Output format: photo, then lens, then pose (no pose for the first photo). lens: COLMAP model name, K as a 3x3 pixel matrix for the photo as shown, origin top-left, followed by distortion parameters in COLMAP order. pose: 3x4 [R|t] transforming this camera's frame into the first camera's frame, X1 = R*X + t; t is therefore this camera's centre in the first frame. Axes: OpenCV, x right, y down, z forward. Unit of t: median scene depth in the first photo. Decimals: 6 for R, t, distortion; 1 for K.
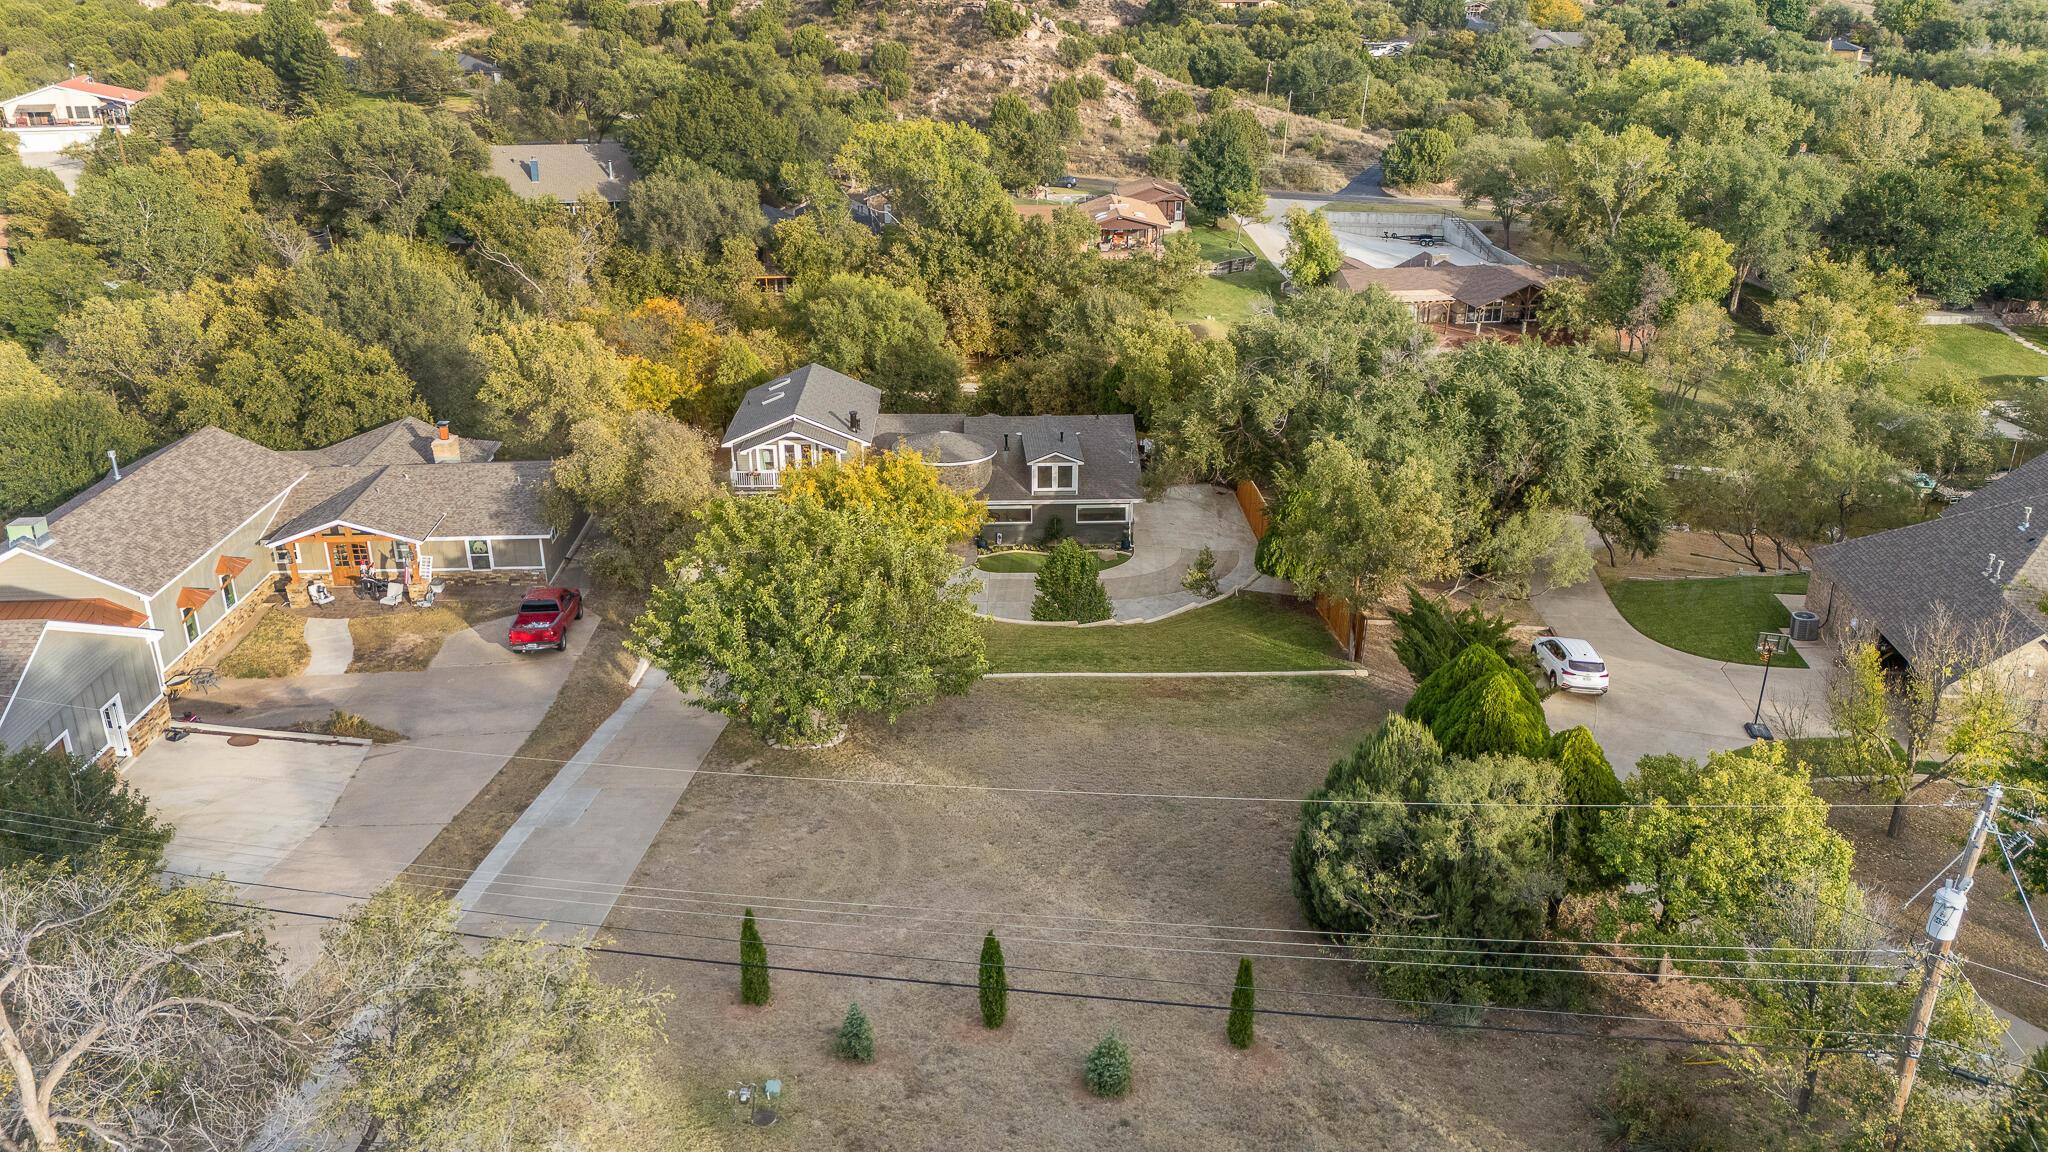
lens RADIAL K [[1508.2, 0, 1027.5], [0, 1508.2, 580.1], [0, 0, 1]] dist [0.058983, -0.047389]
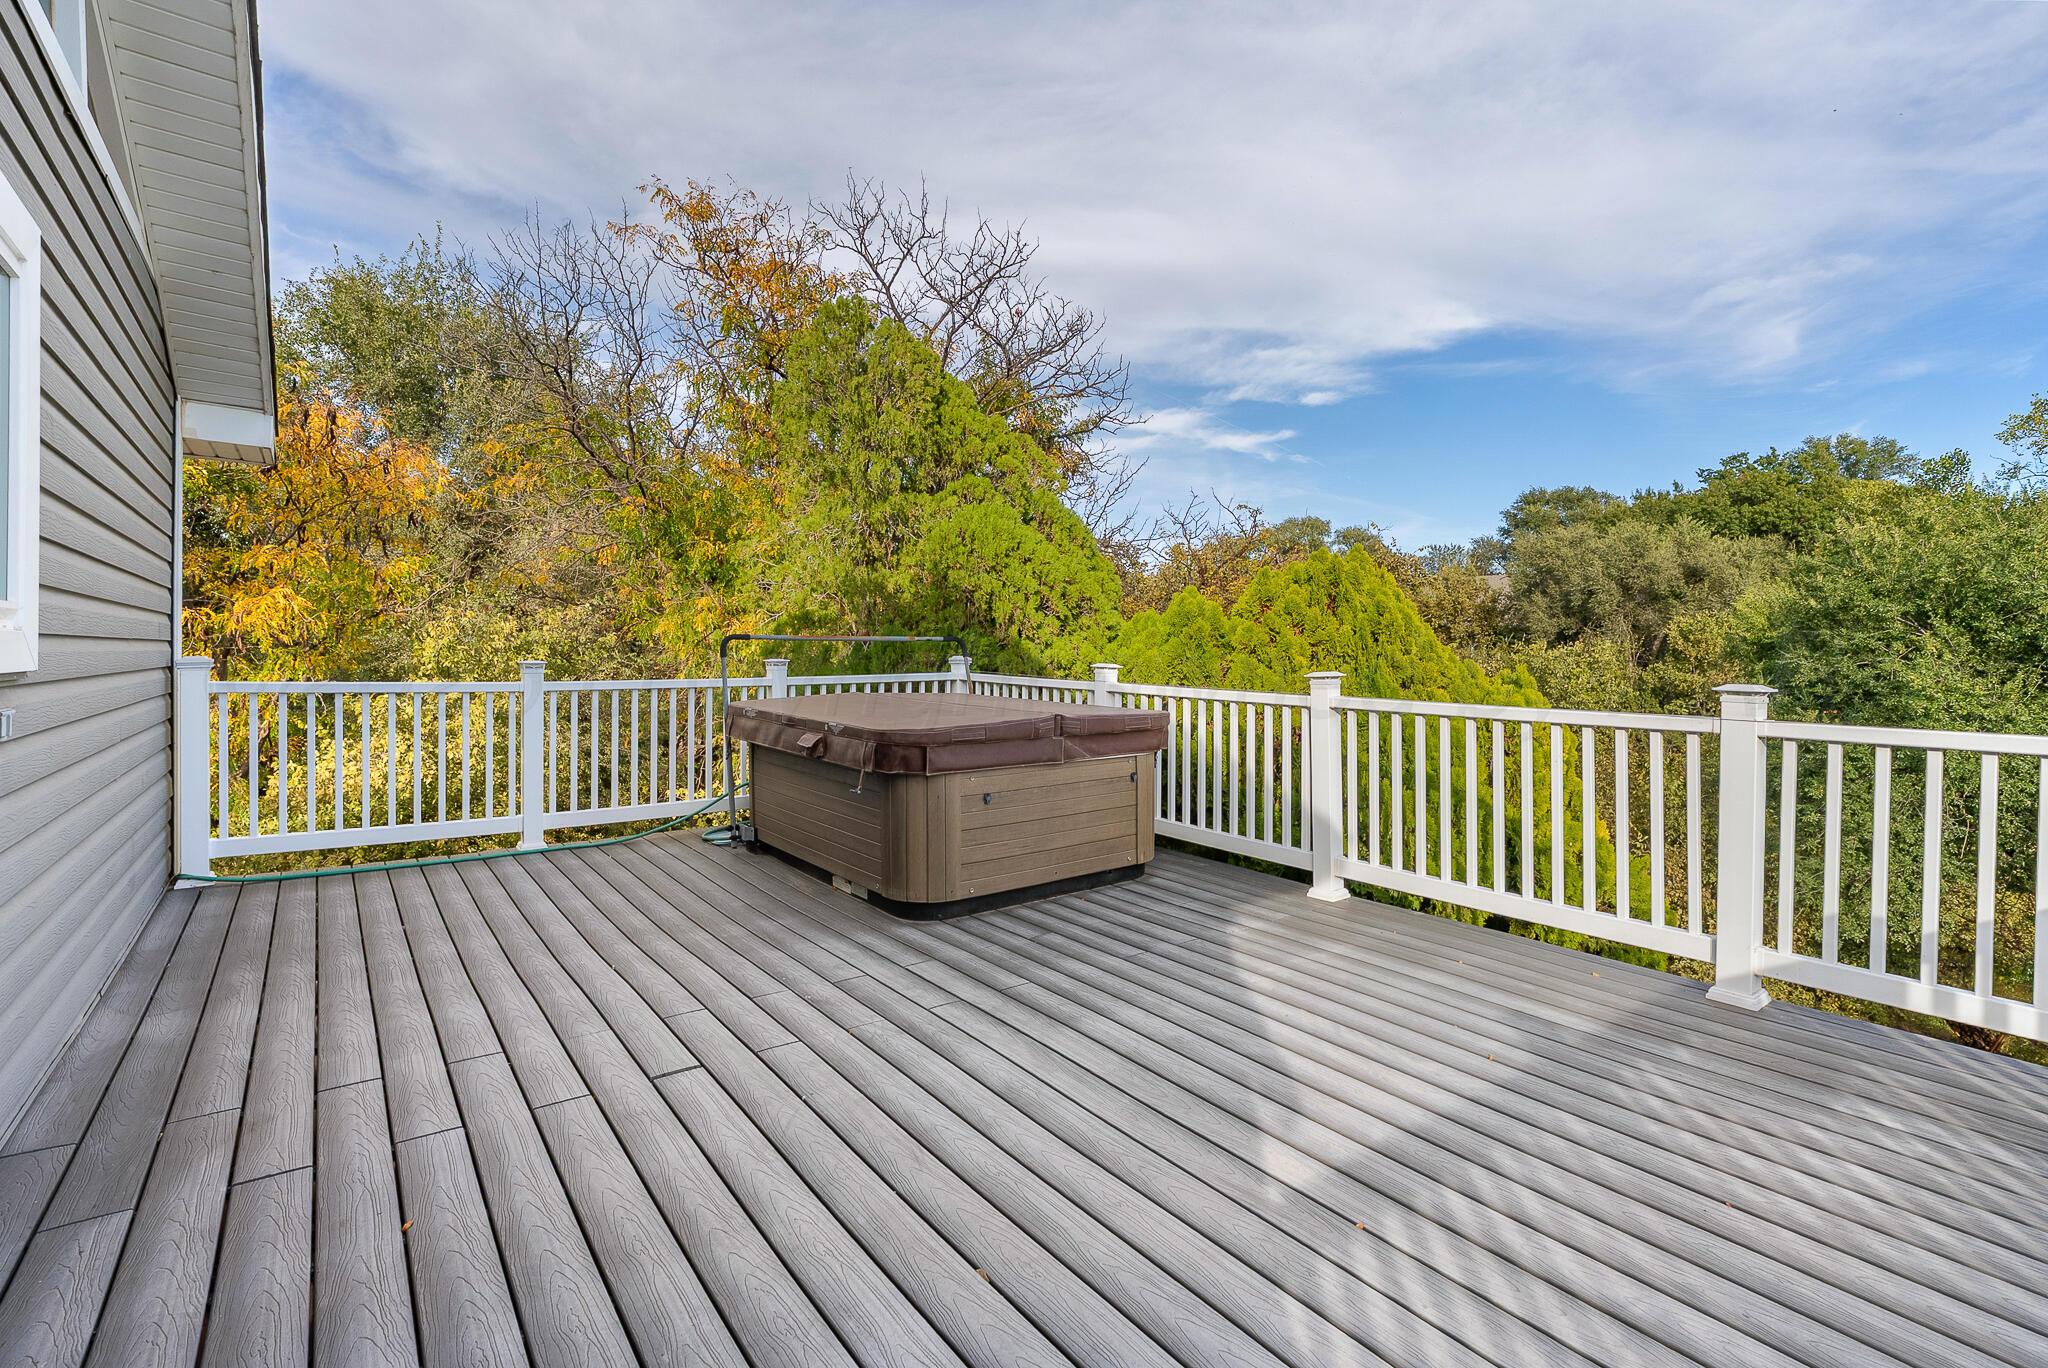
lens RADIAL K [[913.5, 0, 1025.4], [0, 913.5, 678.3], [0, 0, 1]] dist [-0.006585, 0.004153]
pose [[0.572250, 0.008436, -0.820036, -0.072233], [-0.303111, 0.931313, -0.201941, -0.075031], [0.762006, 0.364123, 0.535501, 0.653427]]
